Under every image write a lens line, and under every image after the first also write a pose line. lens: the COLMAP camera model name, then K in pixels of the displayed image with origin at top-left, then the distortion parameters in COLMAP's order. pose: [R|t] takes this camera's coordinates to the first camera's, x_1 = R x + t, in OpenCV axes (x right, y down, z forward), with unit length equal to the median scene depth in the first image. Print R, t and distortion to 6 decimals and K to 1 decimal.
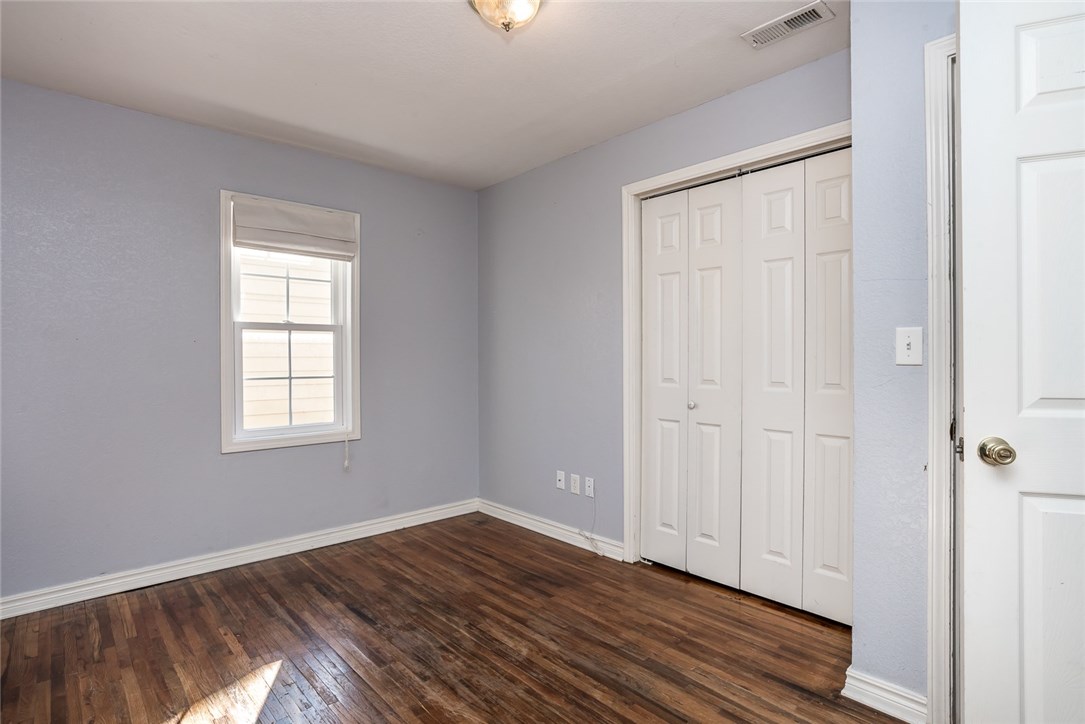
lens RADIAL K [[564.1, 0, 547.4], [0, 564.1, 357.5], [0, 0, 1]] dist [-0.053655, 0.016098]
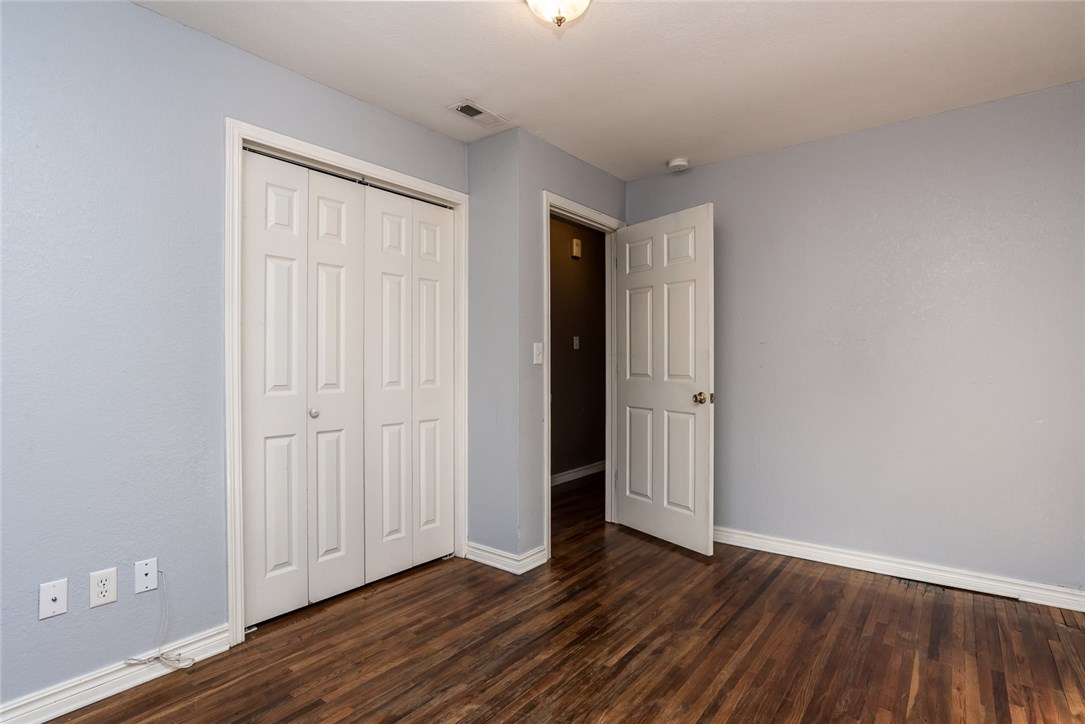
lens RADIAL K [[564.1, 0, 547.4], [0, 564.1, 357.5], [0, 0, 1]] dist [-0.053655, 0.016098]
pose [[-0.210434, 0.010645, 0.977550, -0.770951], [0.003735, 0.999942, -0.010085, 0.008111], [-0.977601, 0.001529, -0.210461, 0.923957]]
